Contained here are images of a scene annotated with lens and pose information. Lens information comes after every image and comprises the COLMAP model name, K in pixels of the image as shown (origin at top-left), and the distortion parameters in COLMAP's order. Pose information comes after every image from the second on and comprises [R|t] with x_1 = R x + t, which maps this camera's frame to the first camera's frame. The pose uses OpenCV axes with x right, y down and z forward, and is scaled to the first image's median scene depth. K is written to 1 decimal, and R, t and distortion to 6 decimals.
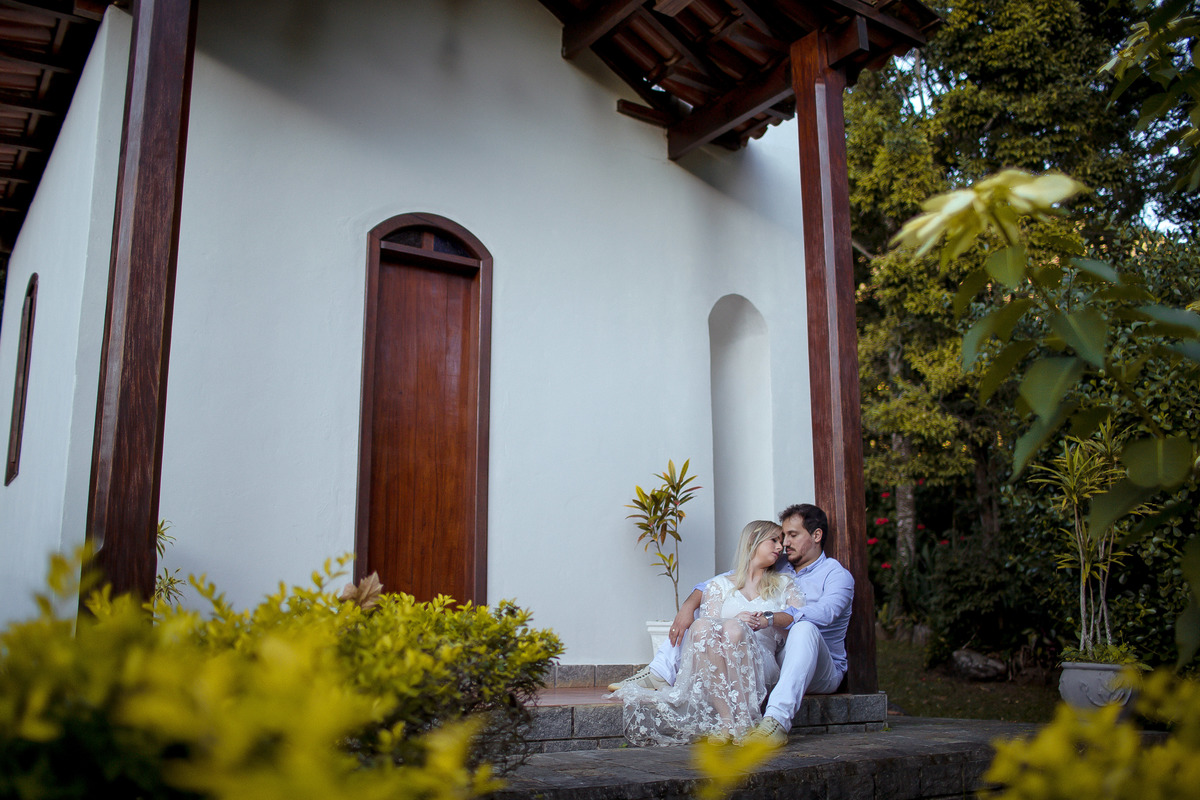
lens RADIAL K [[1169.7, 0, 600.0], [0, 1169.7, 400.0], [0, 0, 1]] dist [-0.110153, 0.144788]
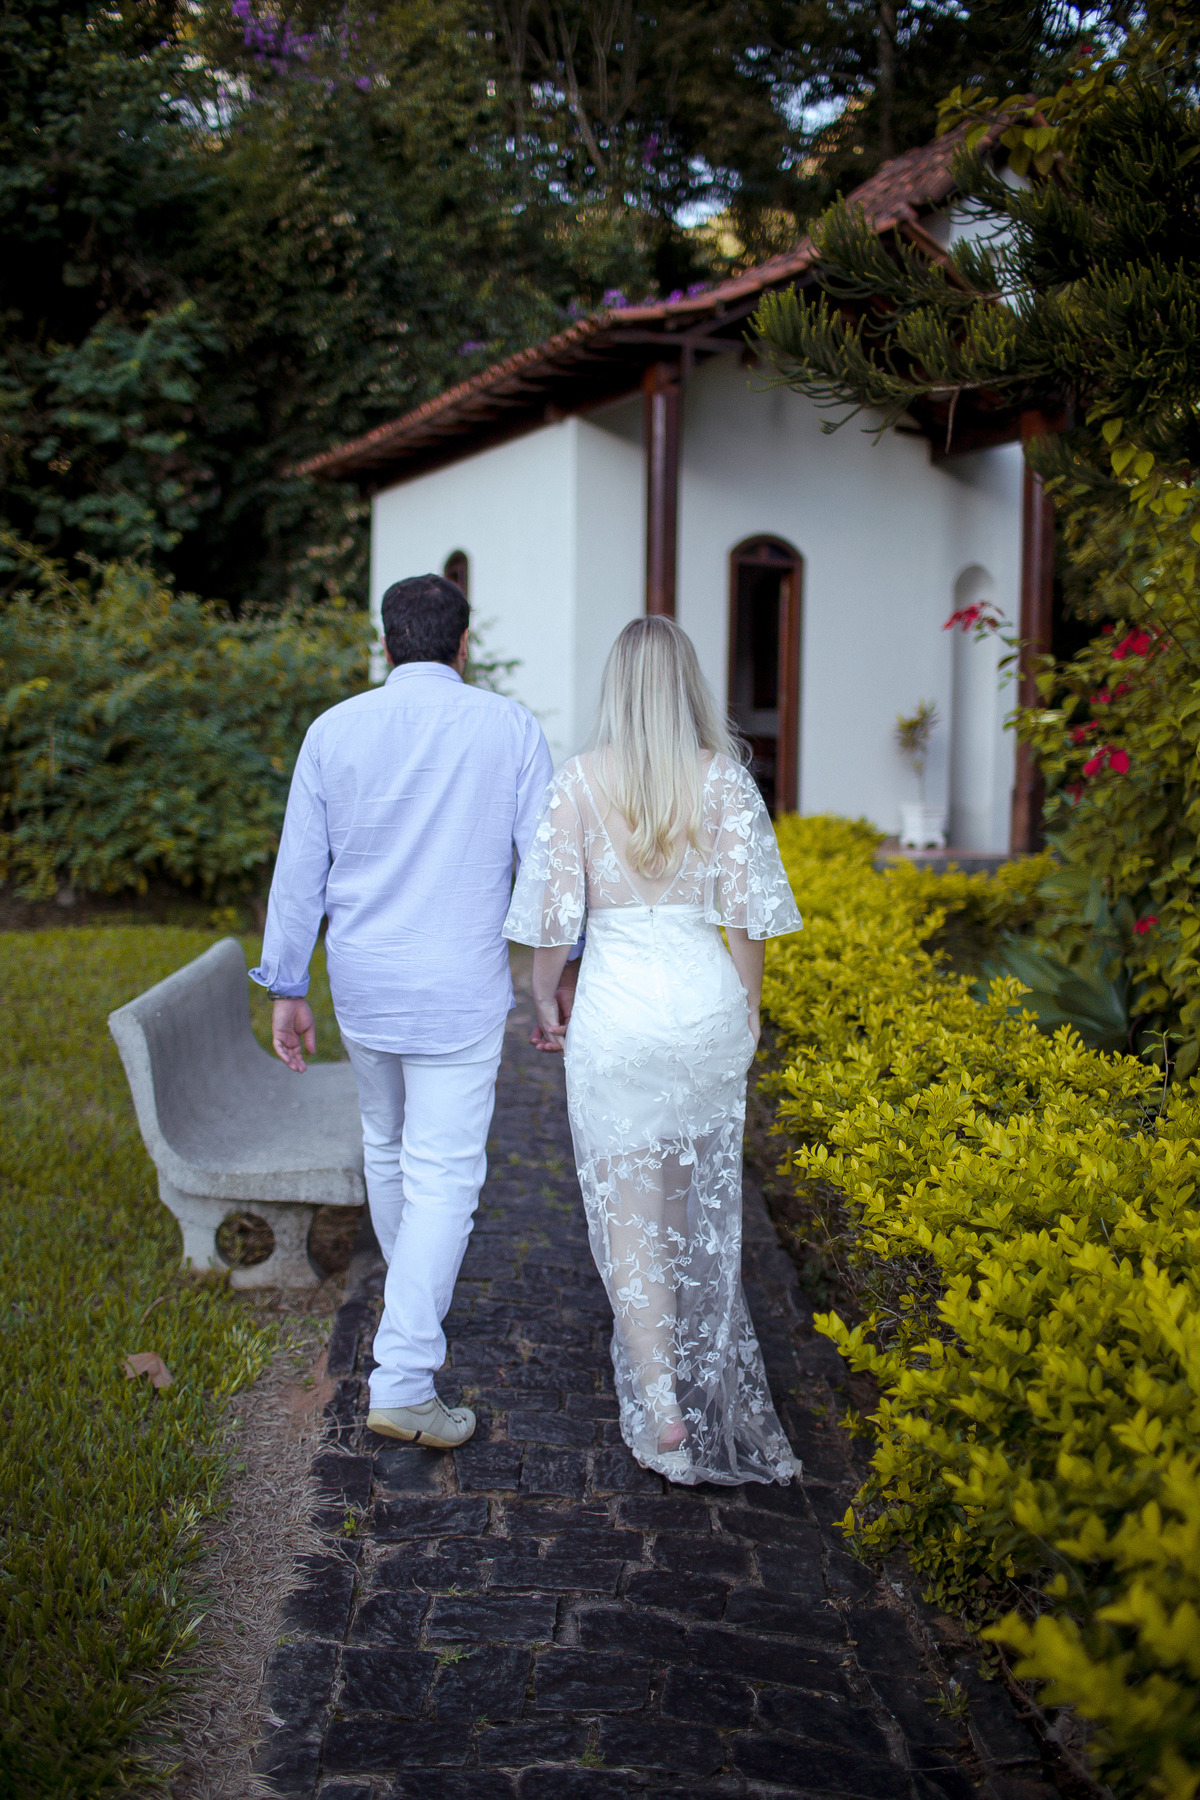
lens RADIAL K [[1754.6, 0, 600.0], [0, 1754.6, 900.0], [0, 0, 1]] dist [-0.110153, 0.144788]
pose [[0.995673, 0.024954, -0.089508, -0.126808], [0.000434, 0.962005, 0.273030, -0.274260], [0.092921, -0.271888, 0.957832, -1.098204]]
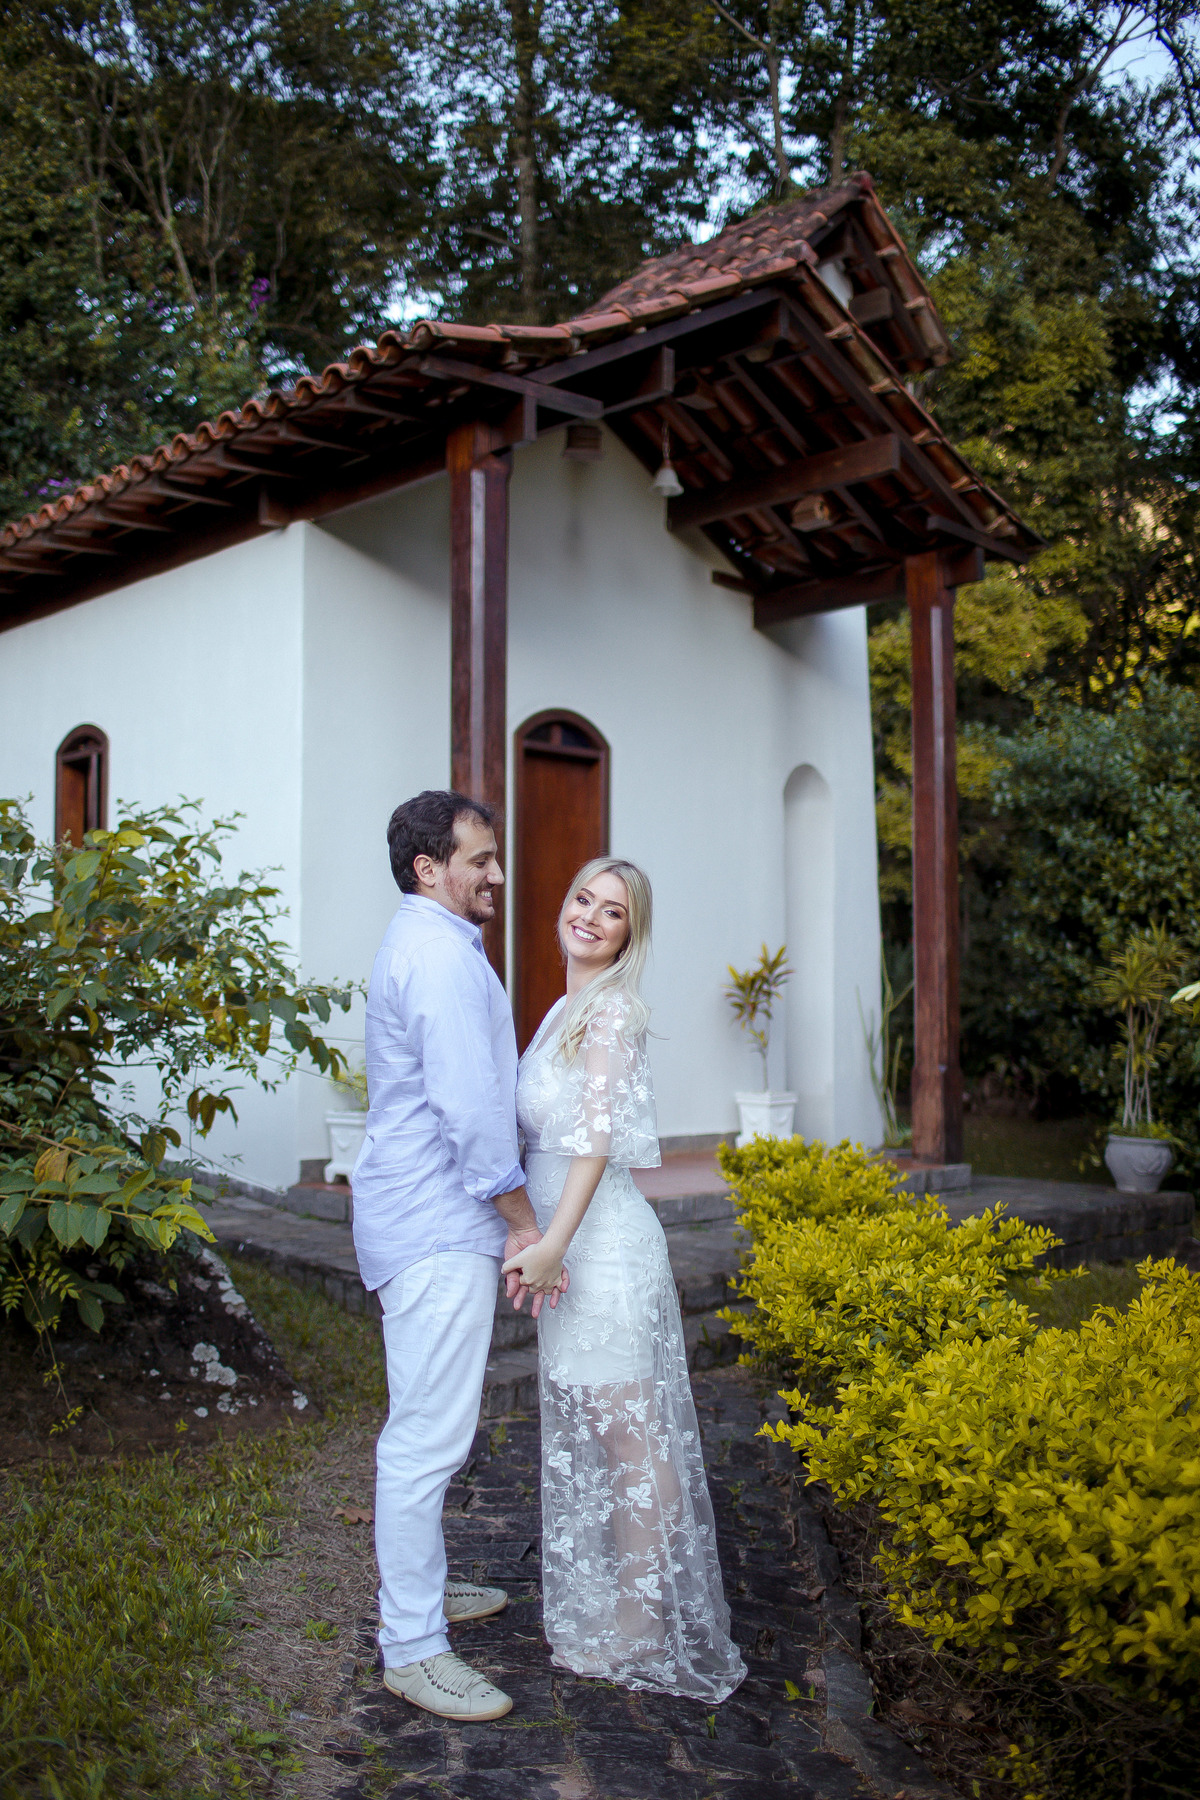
lens RADIAL K [[1754.6, 0, 600.0], [0, 1754.6, 900.0], [0, 0, 1]] dist [-0.110153, 0.144788]
pose [[0.982625, 0.017867, 0.184738, -0.342538], [-0.044551, 0.988961, 0.141320, -0.184390], [-0.180174, -0.147095, 0.972574, -0.459772]]
